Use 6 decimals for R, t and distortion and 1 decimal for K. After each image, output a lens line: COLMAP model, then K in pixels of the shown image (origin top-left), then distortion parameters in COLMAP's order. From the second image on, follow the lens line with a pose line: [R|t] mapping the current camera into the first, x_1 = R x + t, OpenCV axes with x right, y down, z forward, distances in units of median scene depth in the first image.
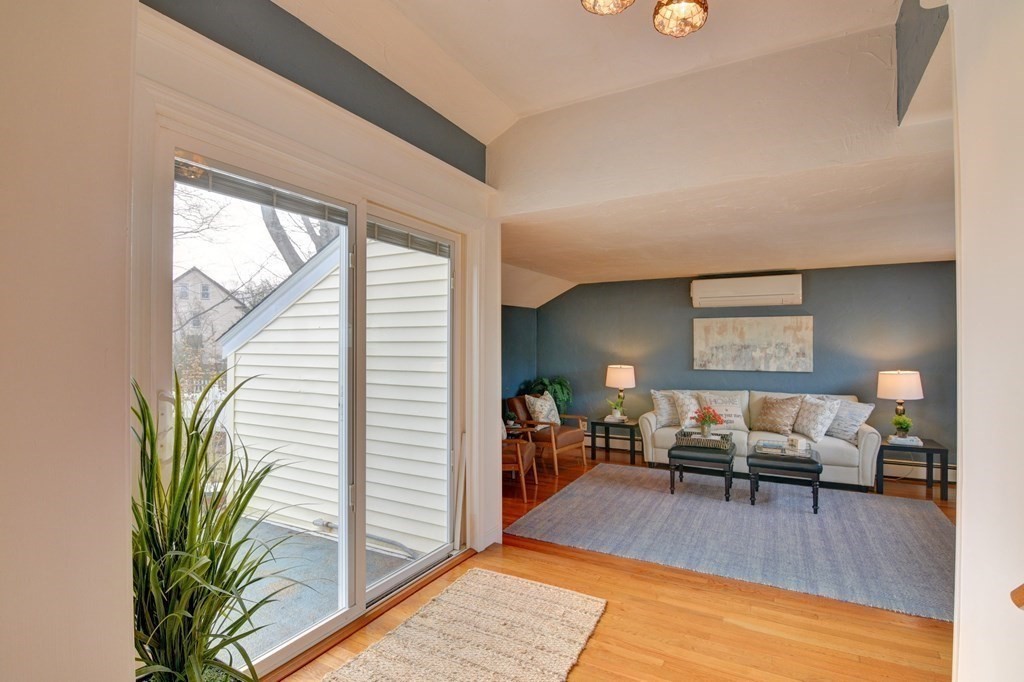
lens RADIAL K [[496.5, 0, 508.6], [0, 496.5, 344.3], [0, 0, 1]] dist [0.001593, -0.018005]
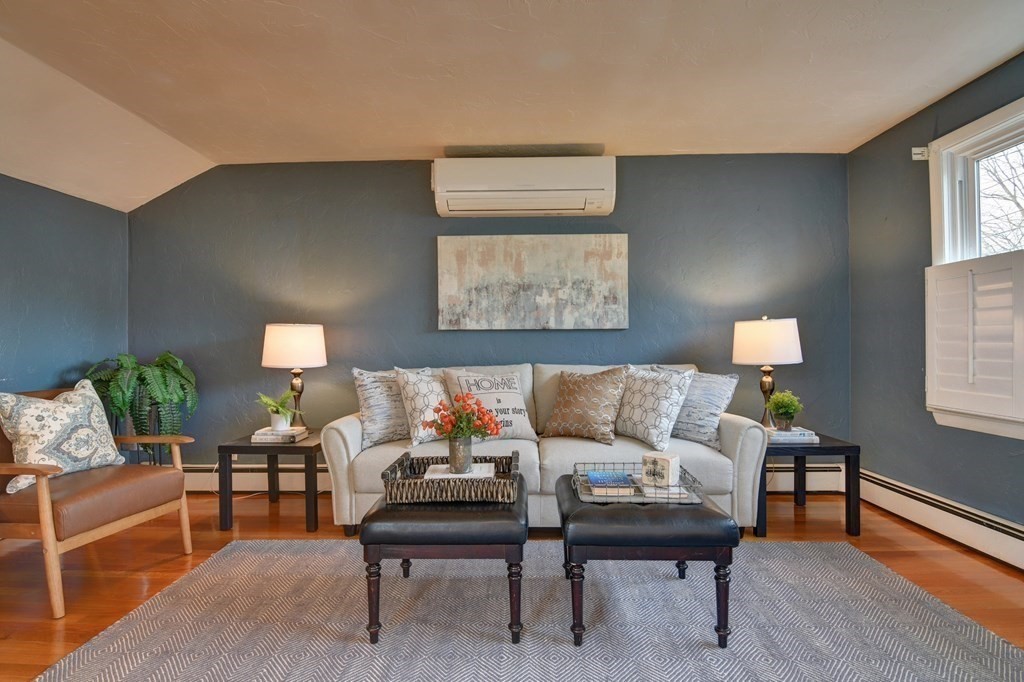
lens RADIAL K [[496.5, 0, 508.6], [0, 496.5, 344.3], [0, 0, 1]] dist [0.001593, -0.018005]
pose [[0.887804, -0.005555, 0.460187, 0.213171], [0.005856, 0.999983, 0.000772, 0.073594], [-0.460184, 0.002010, 0.887822, 0.538426]]
